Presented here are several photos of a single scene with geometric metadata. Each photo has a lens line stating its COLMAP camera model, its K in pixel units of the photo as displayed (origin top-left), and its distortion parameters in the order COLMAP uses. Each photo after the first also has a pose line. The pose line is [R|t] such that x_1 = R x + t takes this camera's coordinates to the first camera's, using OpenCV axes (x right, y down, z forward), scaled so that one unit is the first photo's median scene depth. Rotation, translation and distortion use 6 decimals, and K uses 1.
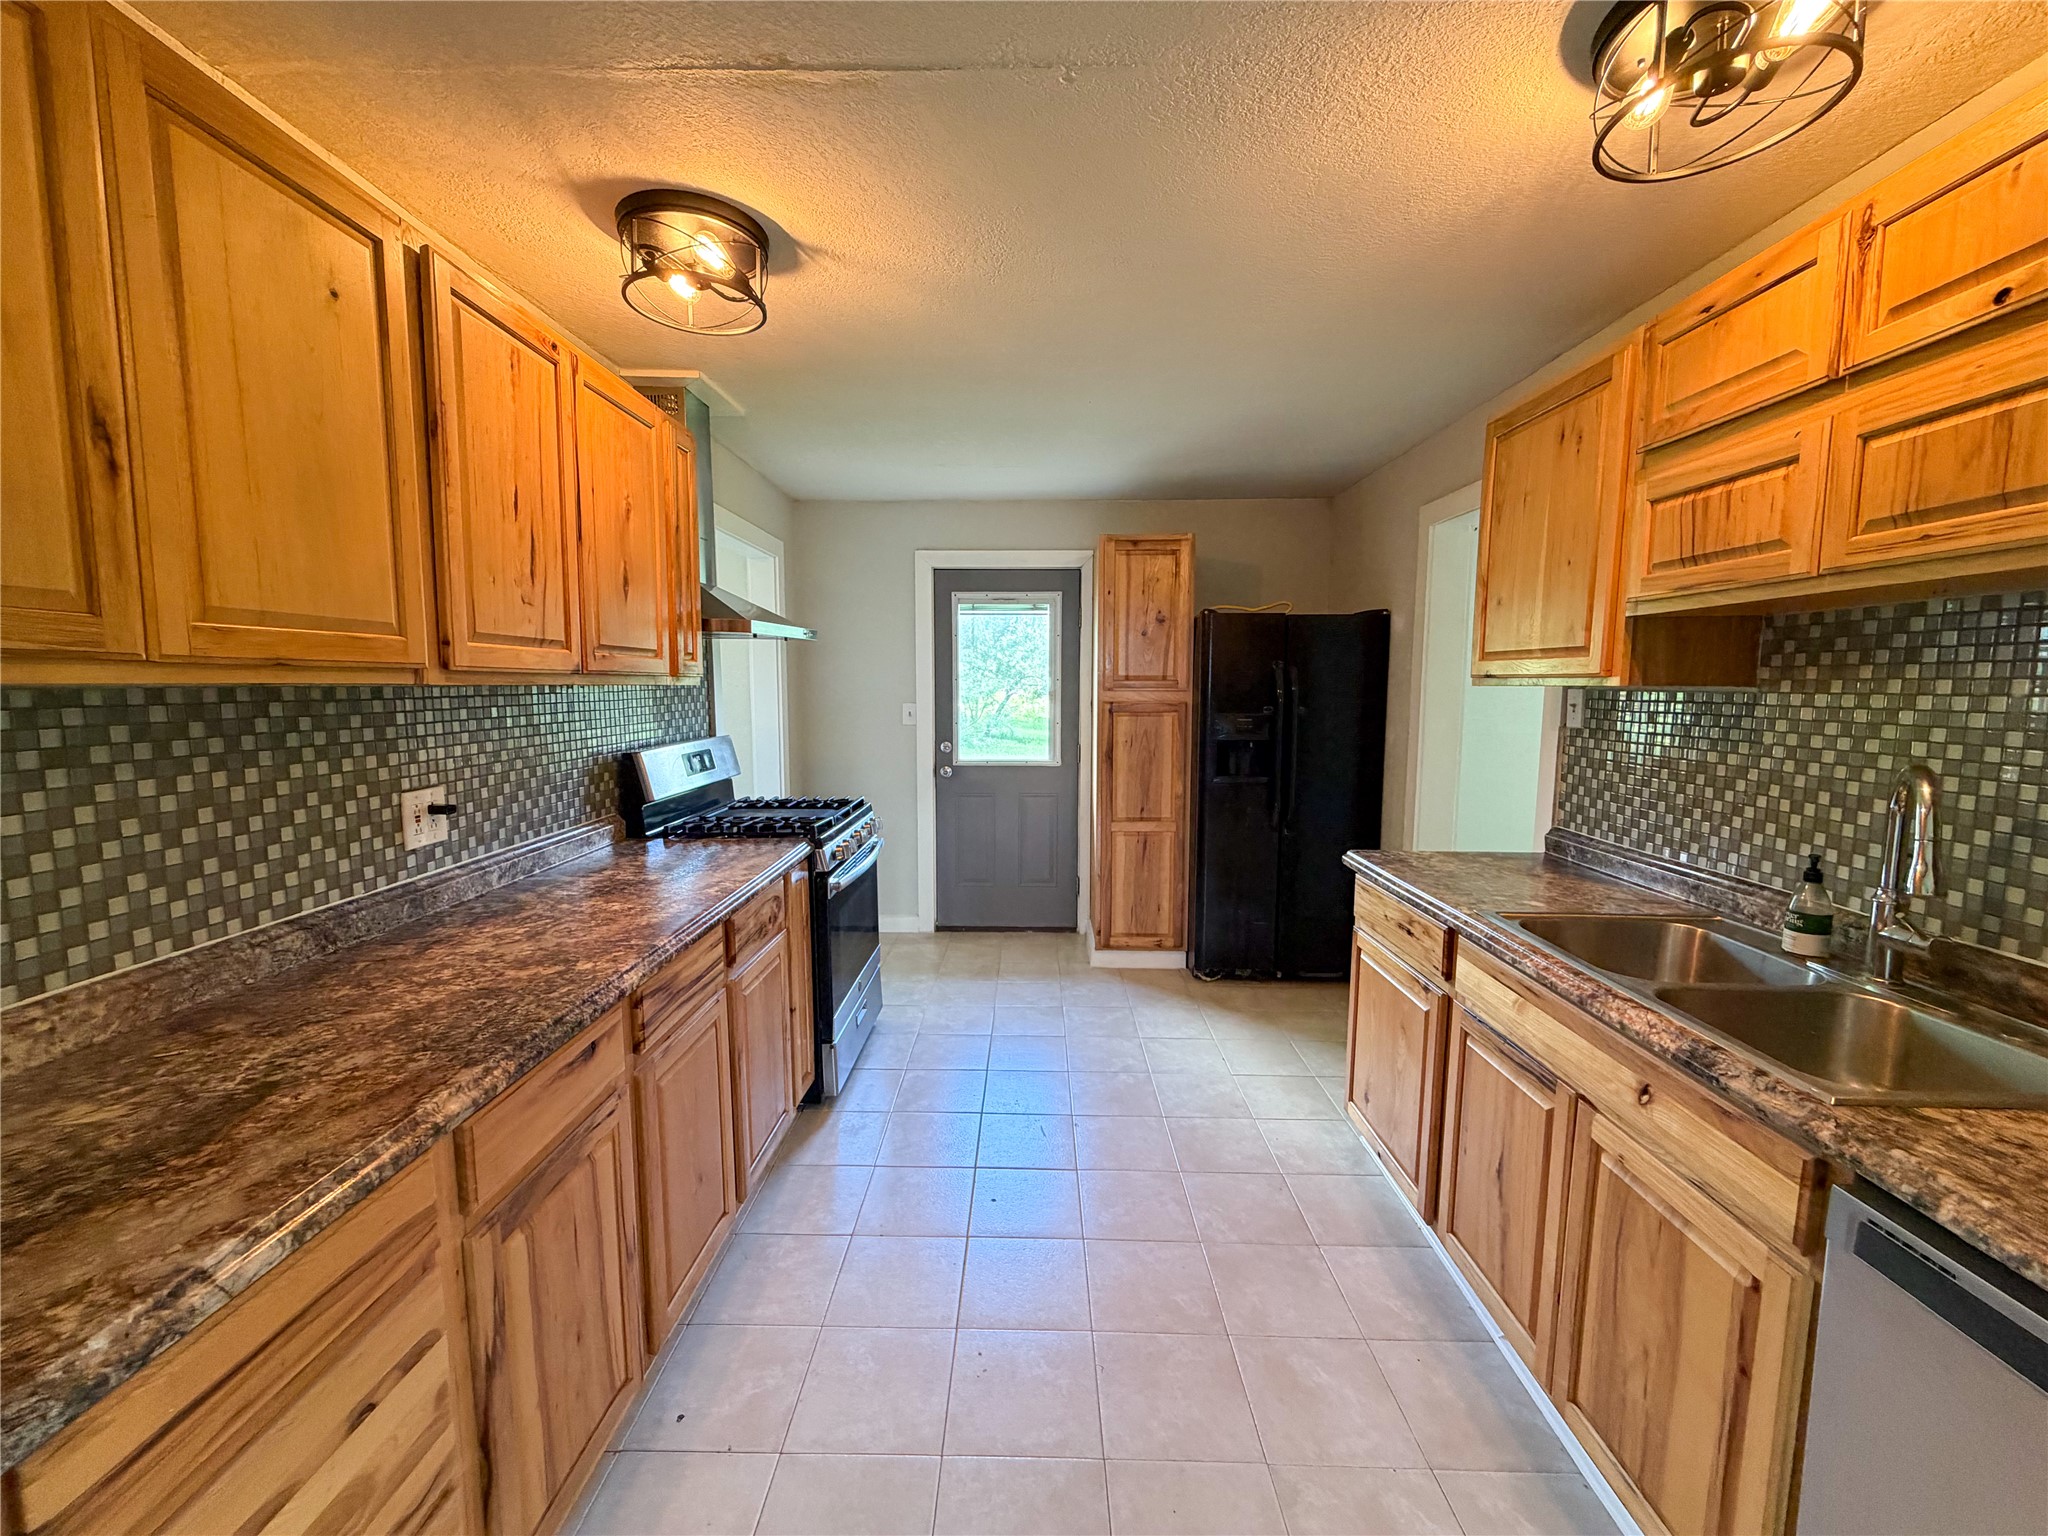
lens RADIAL K [[815.6, 0, 1020.1], [0, 815.6, 769.3], [0, 0, 1]] dist [-0.000015, 0.000044]
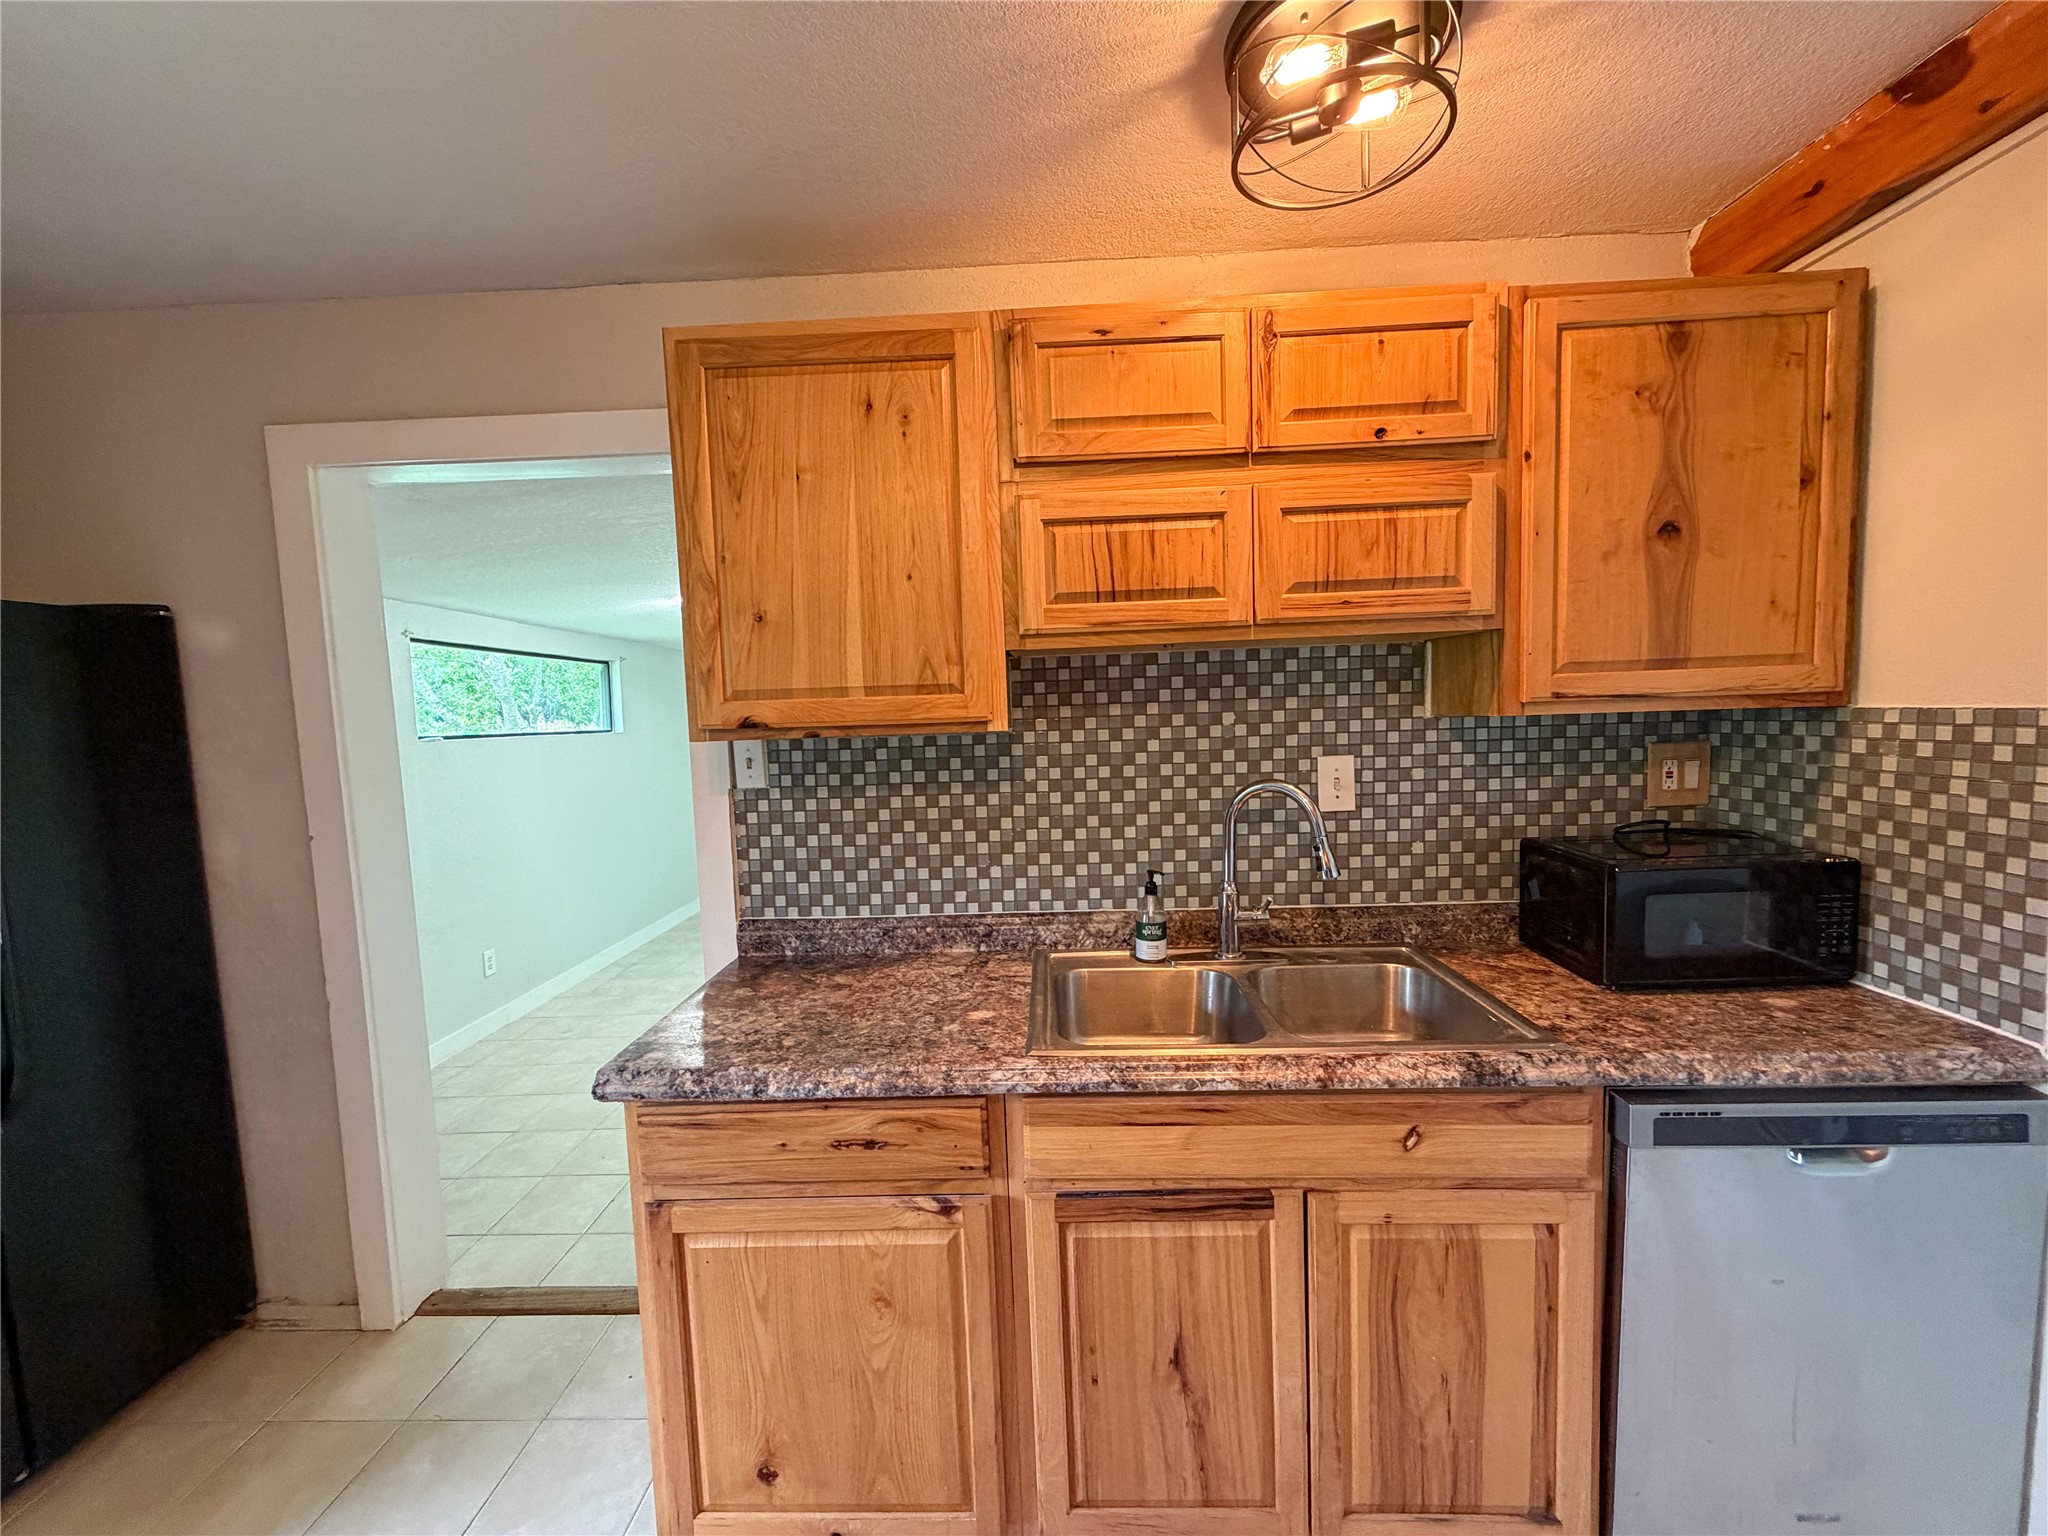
lens RADIAL K [[813.0, 0, 1024.0], [0, 813.0, 769.5], [0, 0, 1]] dist [0.003269, 0.000225]
pose [[0.008696, -0.083700, 0.996453, -0.150084], [0.139862, 0.986797, 0.081668, -0.156984], [-0.990133, 0.138656, 0.020288, 1.182520]]
